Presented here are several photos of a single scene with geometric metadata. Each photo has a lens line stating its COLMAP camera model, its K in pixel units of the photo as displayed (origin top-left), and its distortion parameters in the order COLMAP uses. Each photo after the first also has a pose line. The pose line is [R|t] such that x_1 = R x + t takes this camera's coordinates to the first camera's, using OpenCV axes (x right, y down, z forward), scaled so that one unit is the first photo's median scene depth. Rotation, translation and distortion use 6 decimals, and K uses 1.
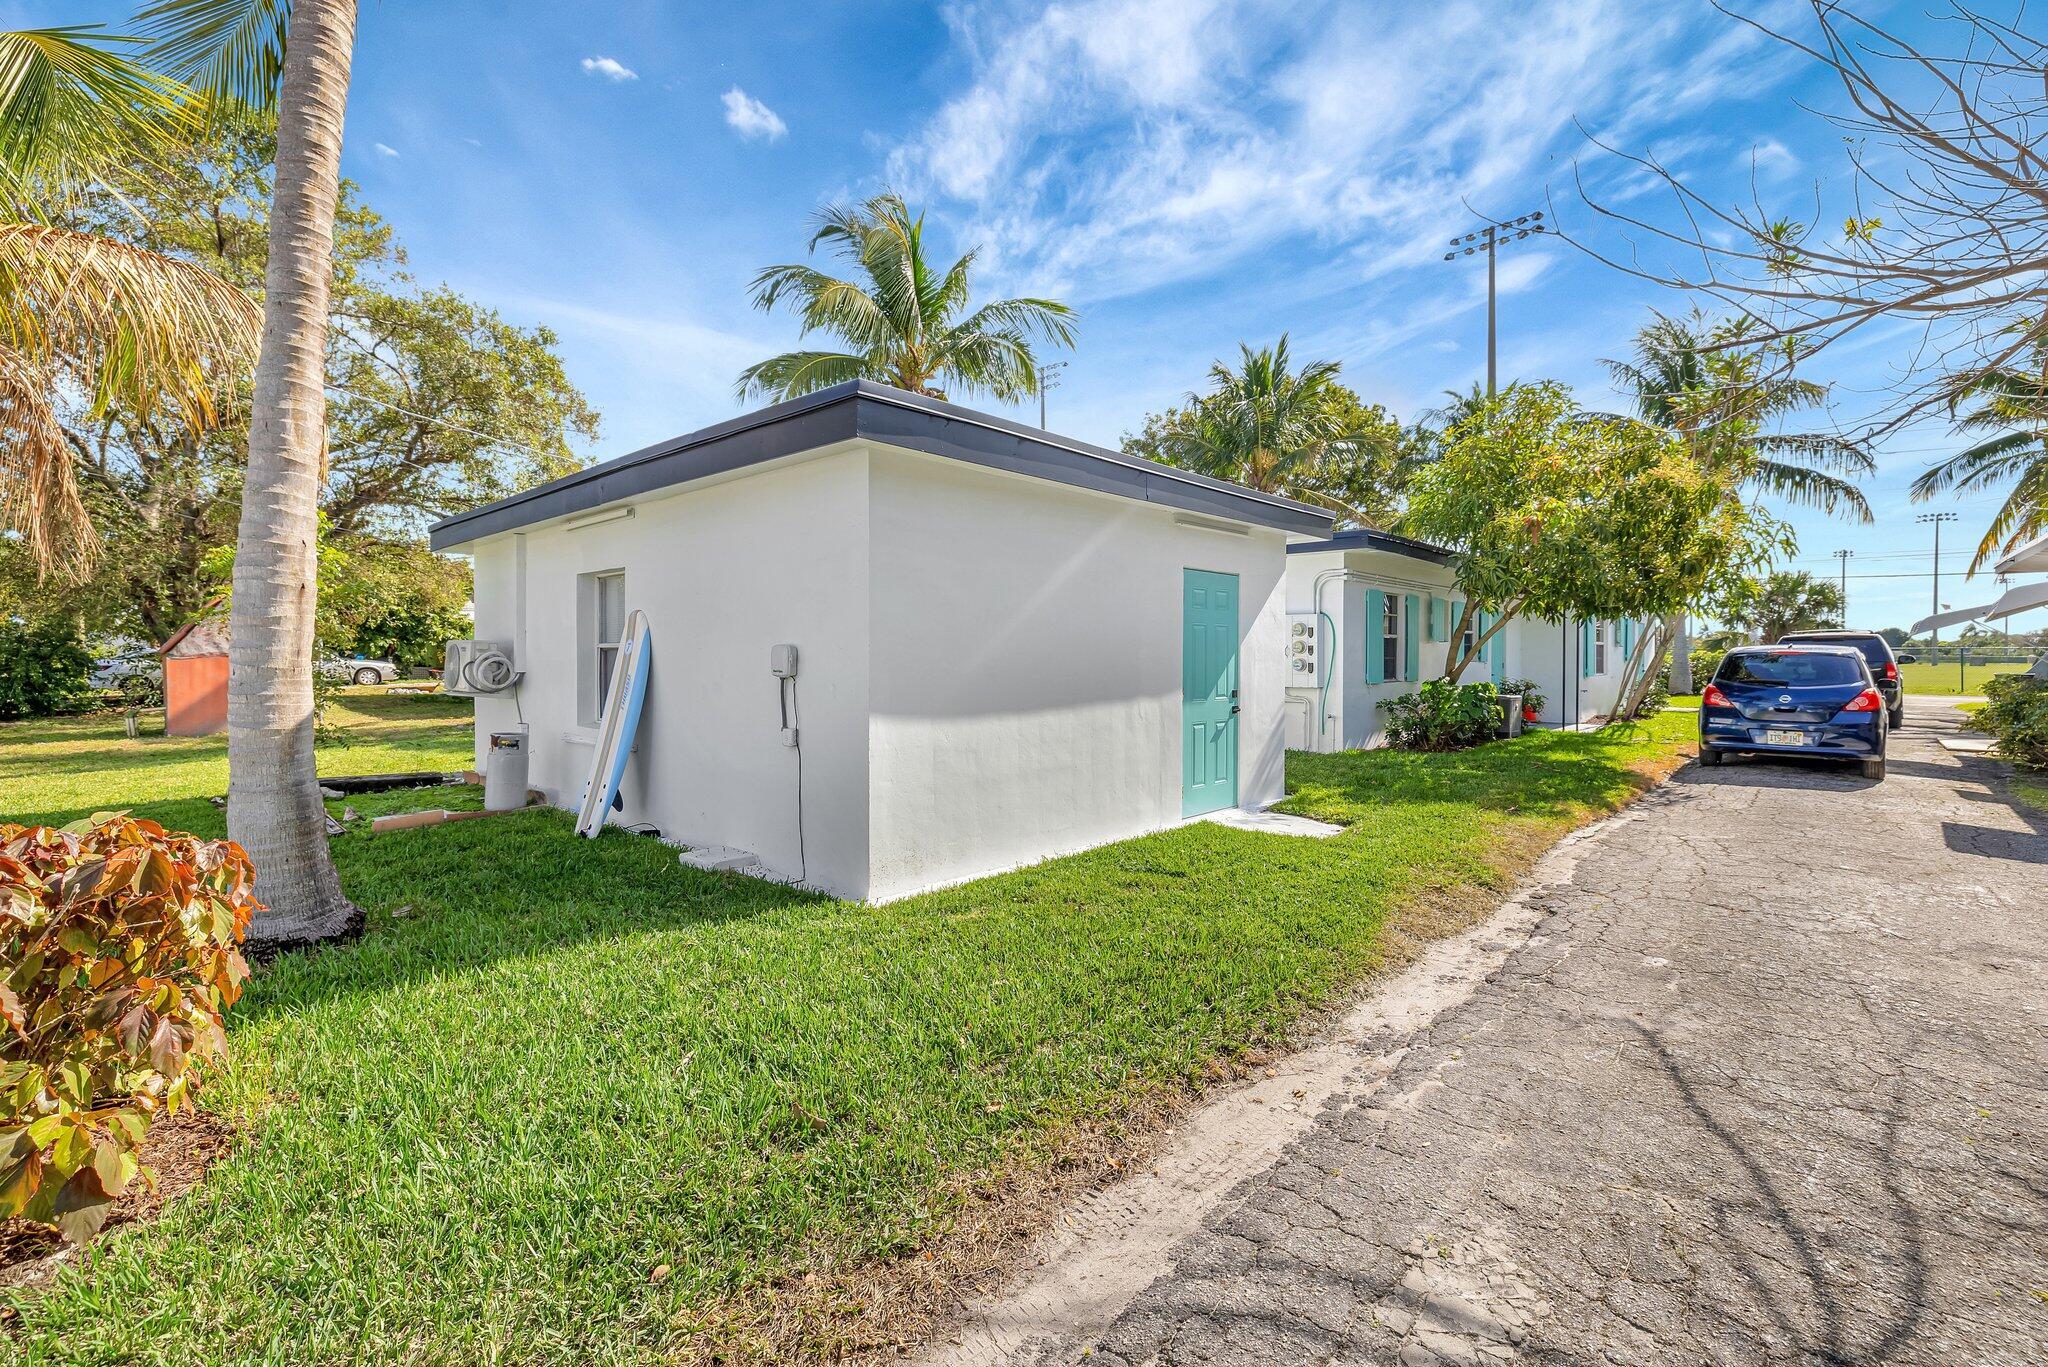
lens RADIAL K [[878.7, 0, 1025.0], [0, 878.7, 652.4], [0, 0, 1]] dist [-0.000088, -0.000106]
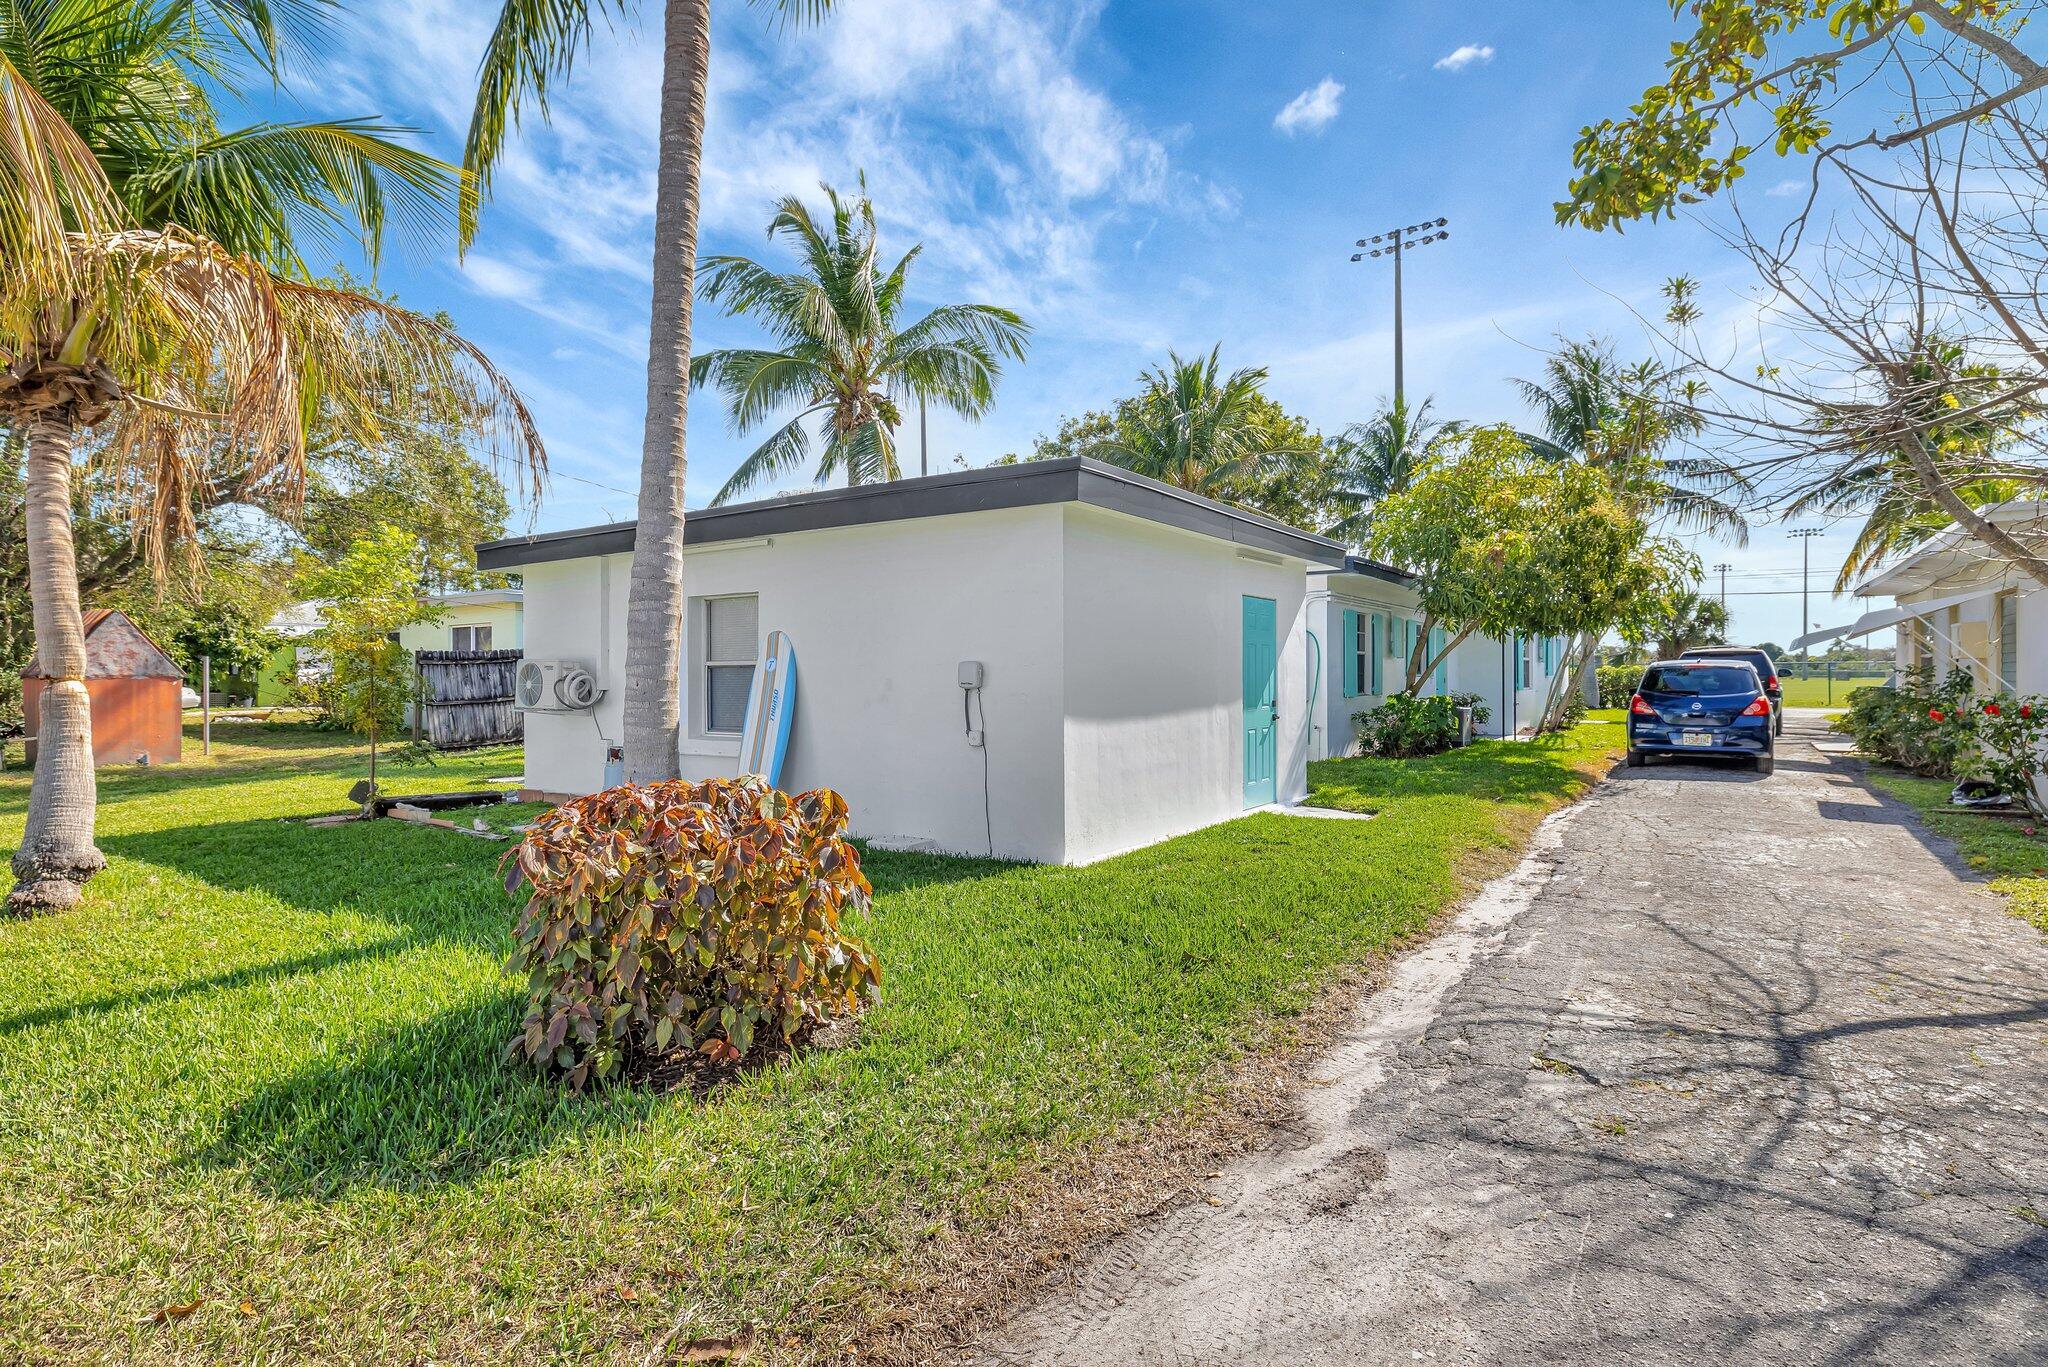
lens RADIAL K [[999.4, 0, 1022.6], [0, 999.4, 661.8], [0, 0, 1]] dist [-0.001263, 0.000040]
pose [[0.990433, -0.003558, 0.137952, -0.195209], [0.004887, 0.999945, -0.009296, 0.002407], [-0.137911, 0.009882, 0.990395, -0.181921]]
